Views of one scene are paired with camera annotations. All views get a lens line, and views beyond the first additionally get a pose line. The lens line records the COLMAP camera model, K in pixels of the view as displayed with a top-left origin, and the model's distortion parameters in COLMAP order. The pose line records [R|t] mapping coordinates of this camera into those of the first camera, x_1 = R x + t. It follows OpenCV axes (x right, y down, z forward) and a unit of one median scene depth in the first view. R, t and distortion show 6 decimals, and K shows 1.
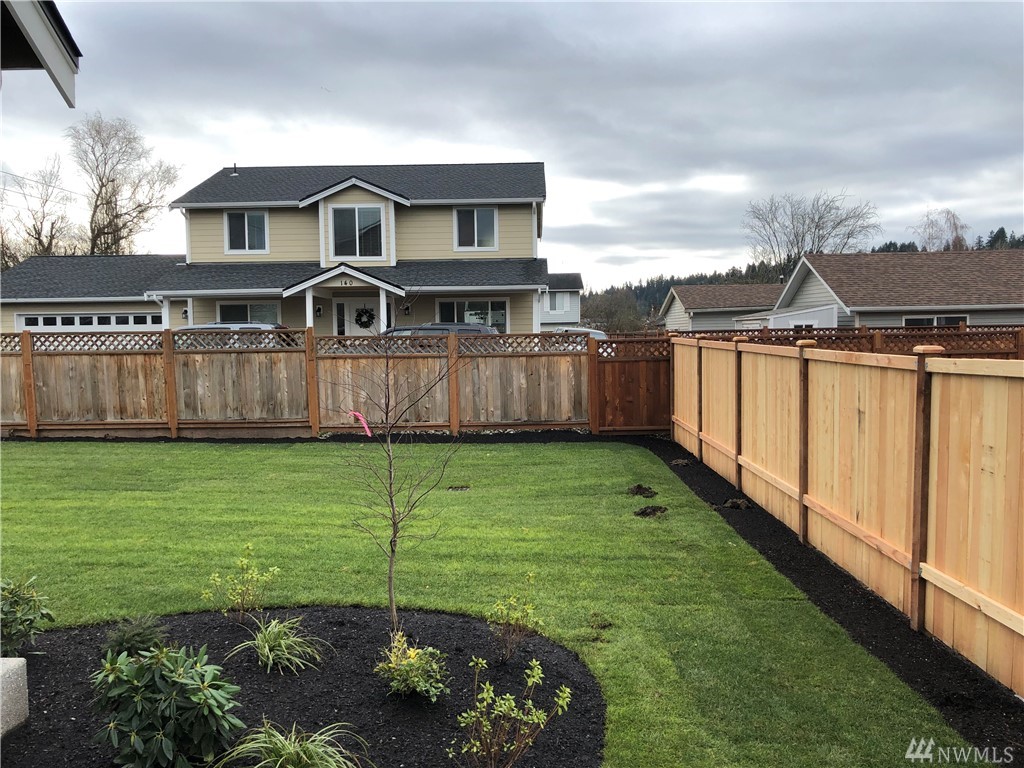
lens RADIAL K [[838.4, 0, 516.4], [0, 838.4, 375.4], [0, 0, 1]] dist [-0.001055, 0.036672]
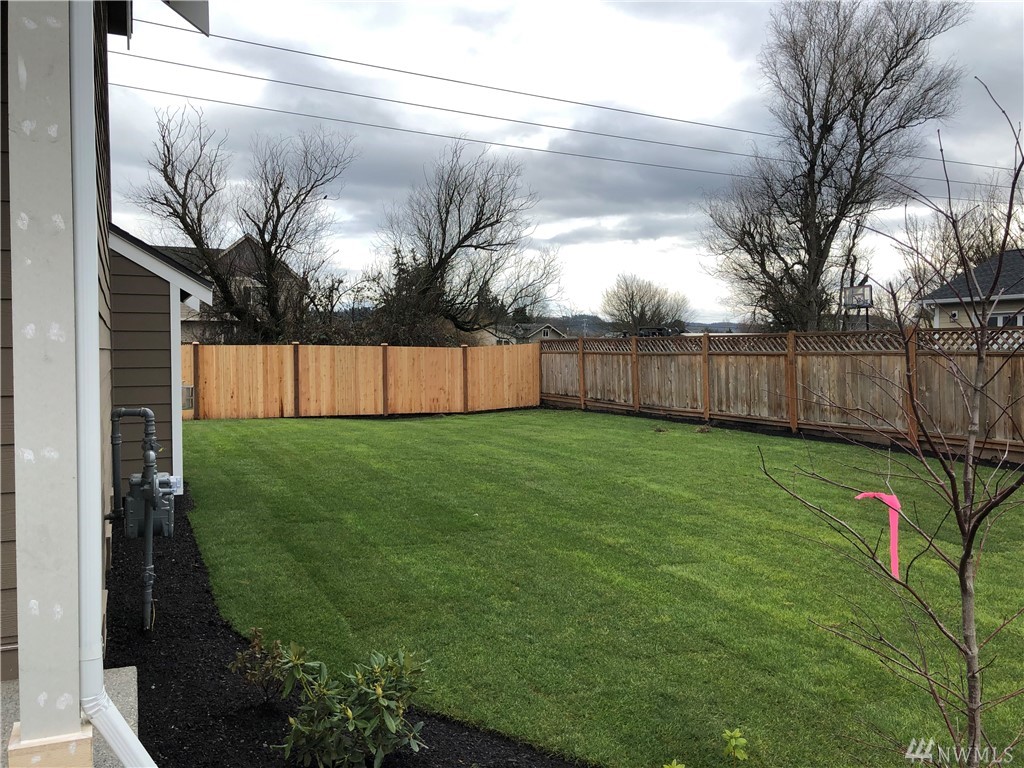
lens RADIAL K [[838.4, 0, 516.4], [0, 838.4, 375.4], [0, 0, 1]] dist [-0.001055, 0.036672]
pose [[0.449543, 0.040204, -0.892354, 0.015895], [-0.046239, 0.998695, 0.021701, -0.002463], [0.892061, 0.031506, 0.450815, 0.233143]]
